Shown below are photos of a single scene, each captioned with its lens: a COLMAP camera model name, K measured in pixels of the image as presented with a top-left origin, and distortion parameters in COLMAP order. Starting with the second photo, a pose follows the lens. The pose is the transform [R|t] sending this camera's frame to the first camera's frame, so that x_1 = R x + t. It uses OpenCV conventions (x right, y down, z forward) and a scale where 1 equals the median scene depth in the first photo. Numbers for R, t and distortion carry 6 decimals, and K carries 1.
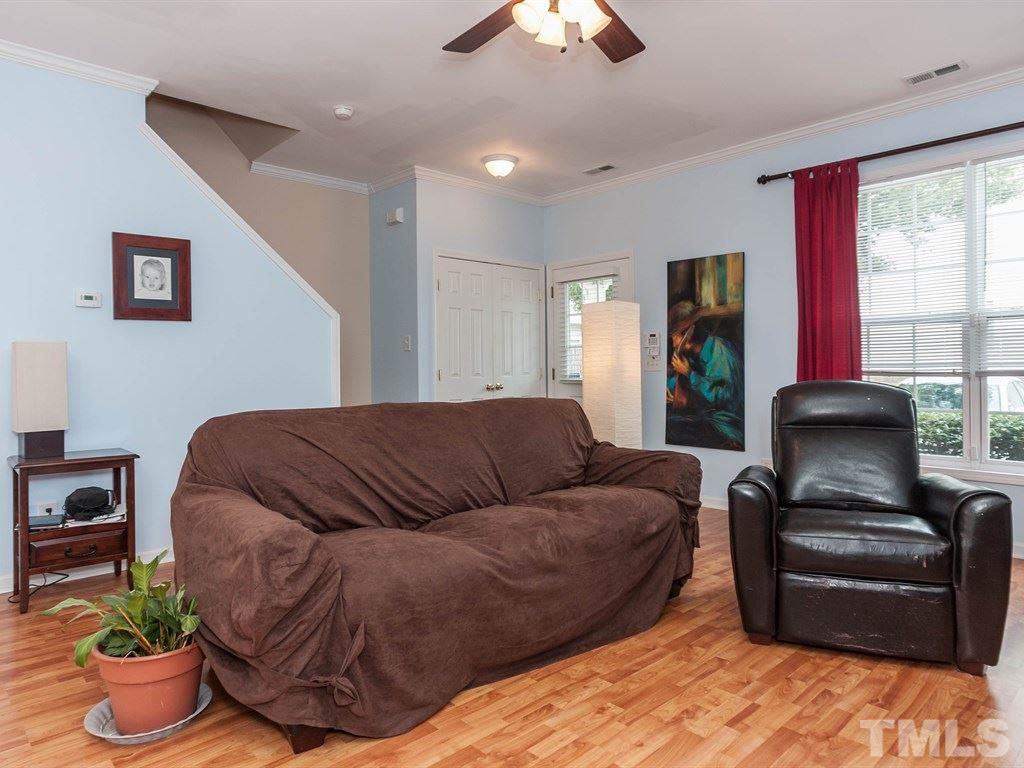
lens RADIAL K [[650.3, 0, 510.3], [0, 650.3, 361.0], [0, 0, 1]] dist [-0.030487, 0.022563]
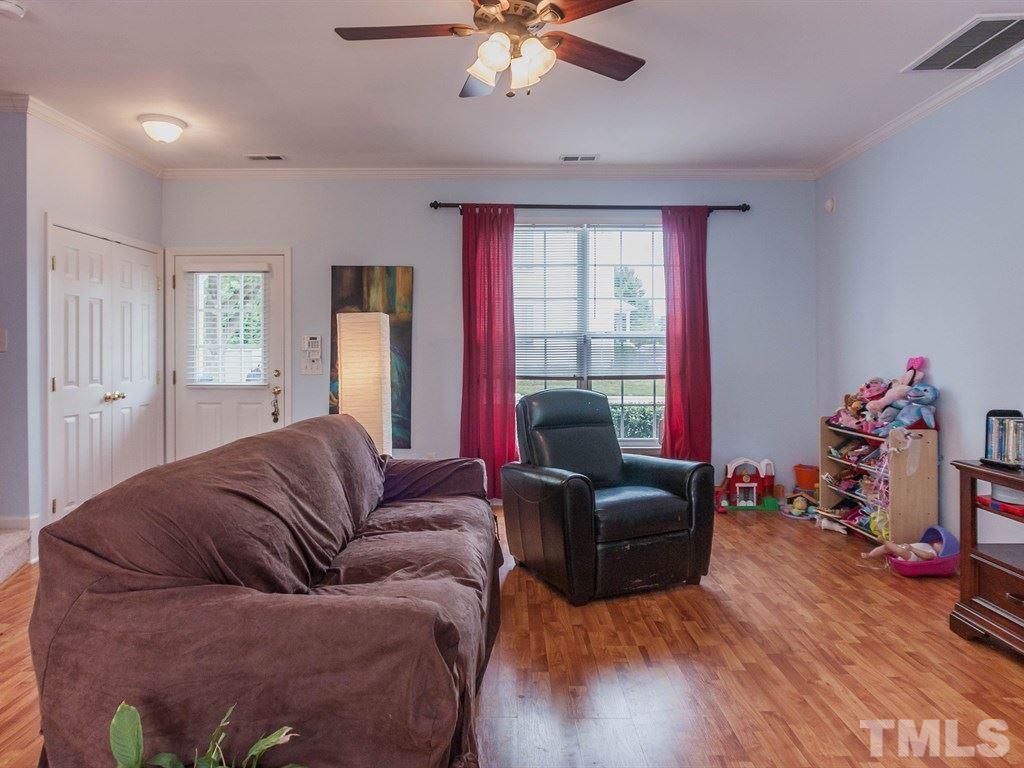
lens RADIAL K [[650.3, 0, 504.8], [0, 650.3, 356.2], [0, 0, 1]] dist [-0.030487, 0.022563]
pose [[0.689571, 0.003346, 0.724210, -0.352696], [-0.014685, 0.999848, 0.009363, -0.031652], [-0.724069, -0.017091, 0.689516, 0.137862]]
